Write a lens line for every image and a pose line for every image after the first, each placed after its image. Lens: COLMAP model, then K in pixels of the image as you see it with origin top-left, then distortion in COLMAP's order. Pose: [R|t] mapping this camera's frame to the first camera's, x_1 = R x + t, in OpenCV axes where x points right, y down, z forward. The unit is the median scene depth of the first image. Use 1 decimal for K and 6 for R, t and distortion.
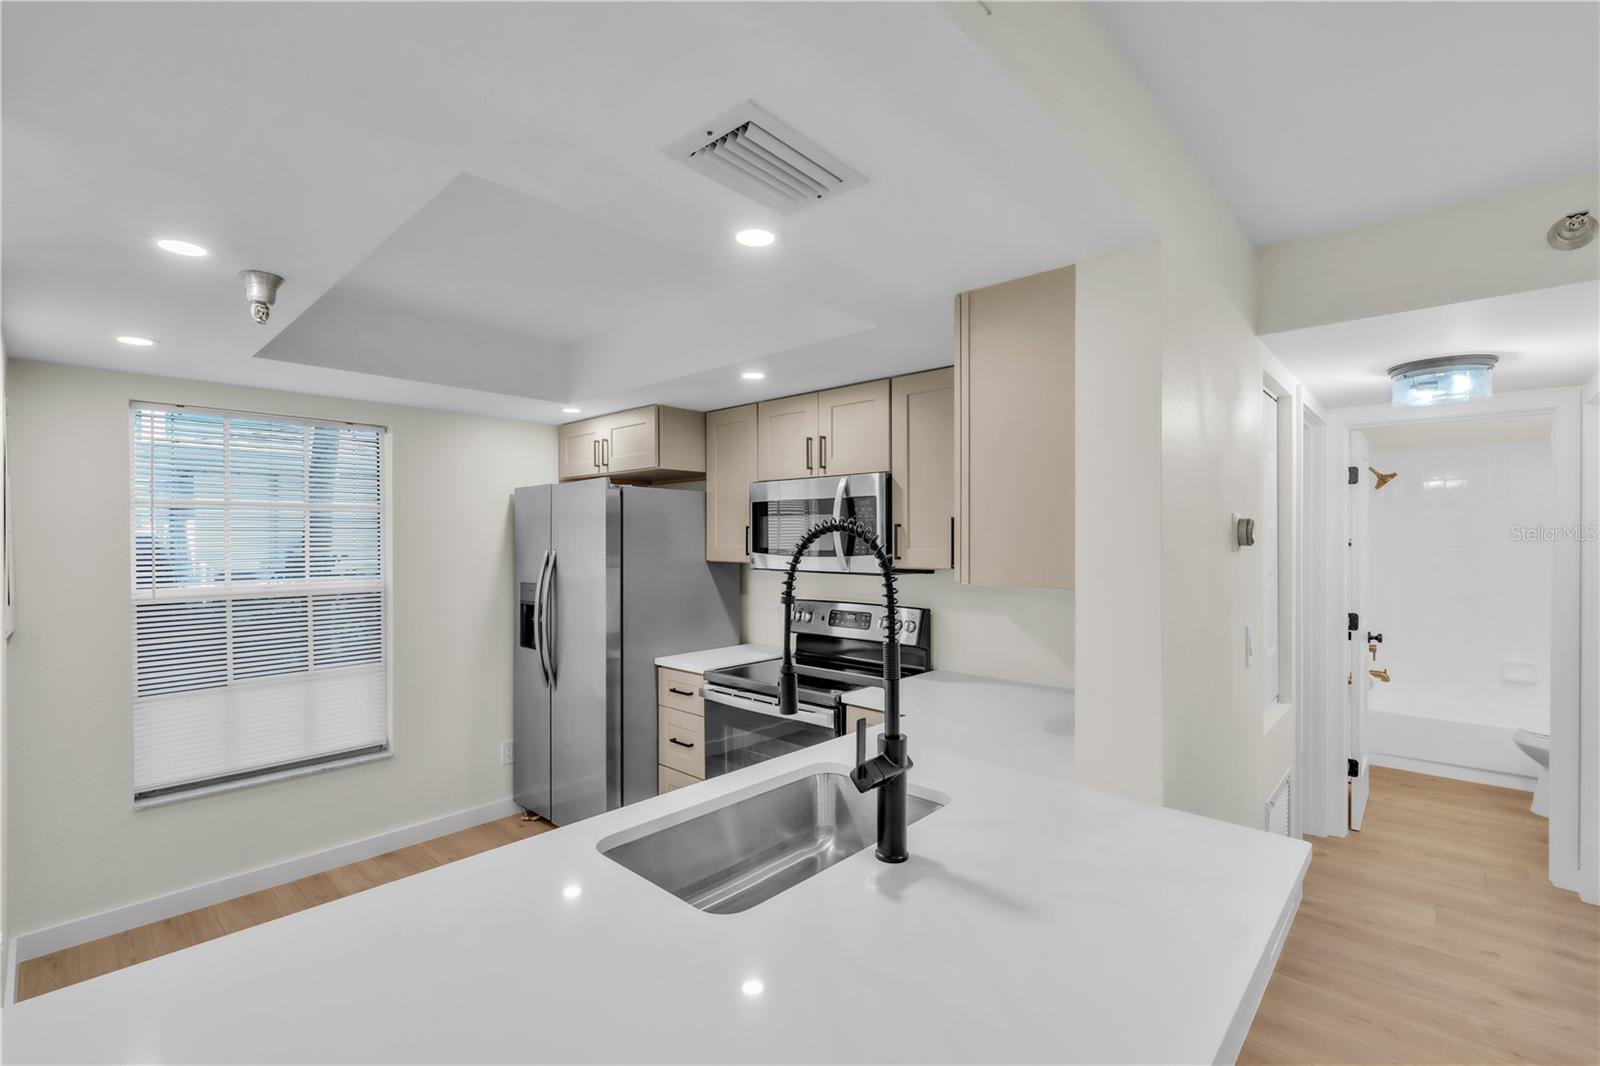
lens RADIAL K [[704.1, 0, 800.4], [0, 704.1, 536.9], [0, 0, 1]] dist [-0.000506, -0.000175]
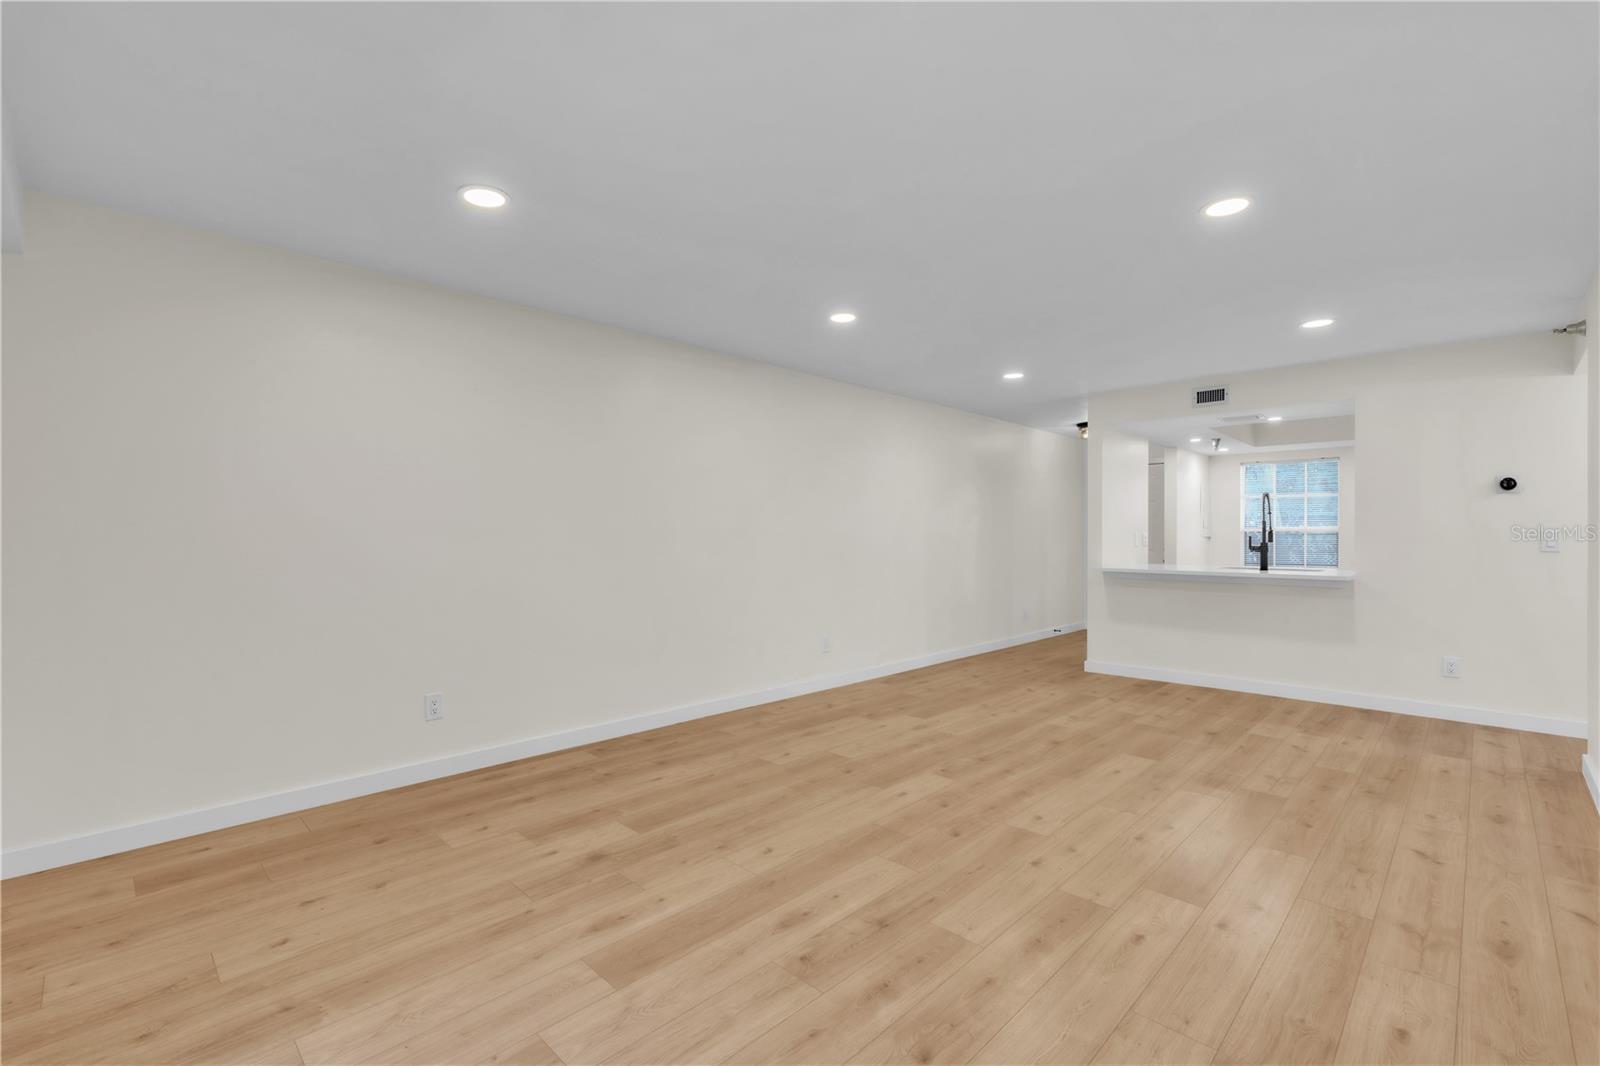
lens RADIAL K [[720.0, 0, 795.3], [0, 720.0, 528.5], [0, 0, 1]] dist [0.000216, 0.000162]
pose [[-0.032964, -0.006956, -0.999432, 1.666303], [0.004887, 0.999963, -0.007120, 0.069450], [0.999445, -0.005119, -0.032928, -0.601938]]
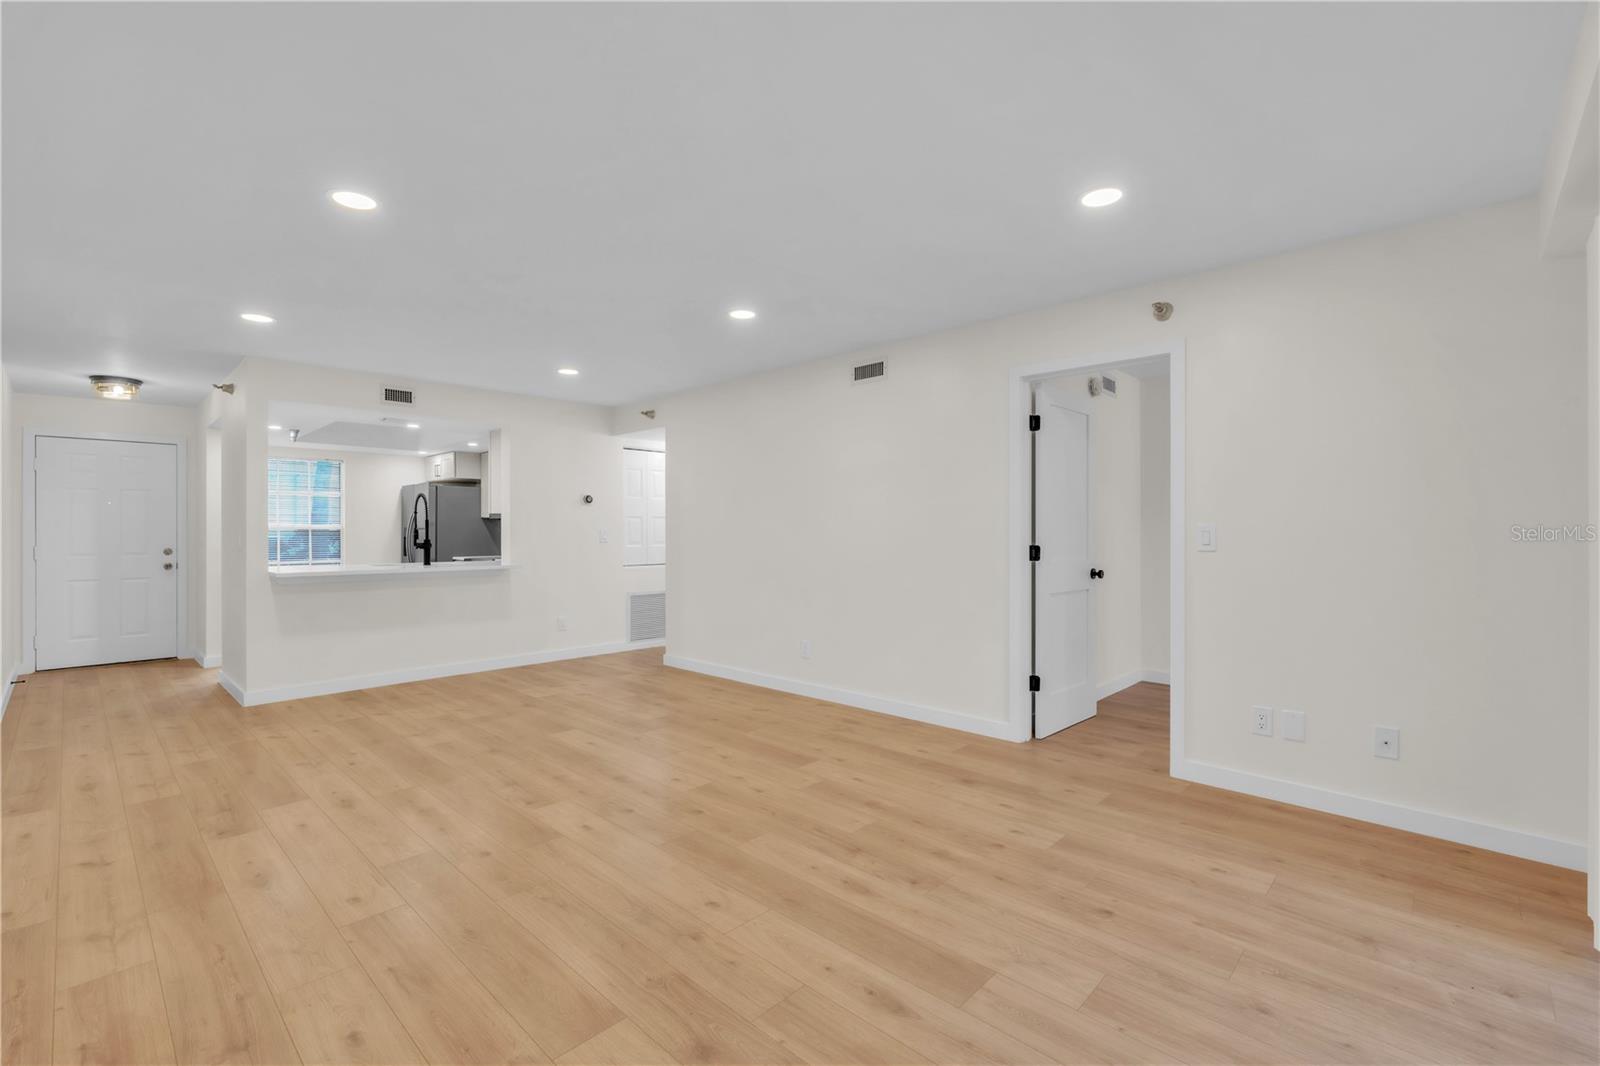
lens RADIAL K [[704.1, 0, 800.4], [0, 704.1, 536.9], [0, 0, 1]] dist [-0.000506, -0.000175]
pose [[0.999973, -0.000112, -0.007289, 0.952359], [0.000246, 0.999829, 0.018480, 0.056017], [0.007285, -0.018482, 0.999803, -1.331779]]
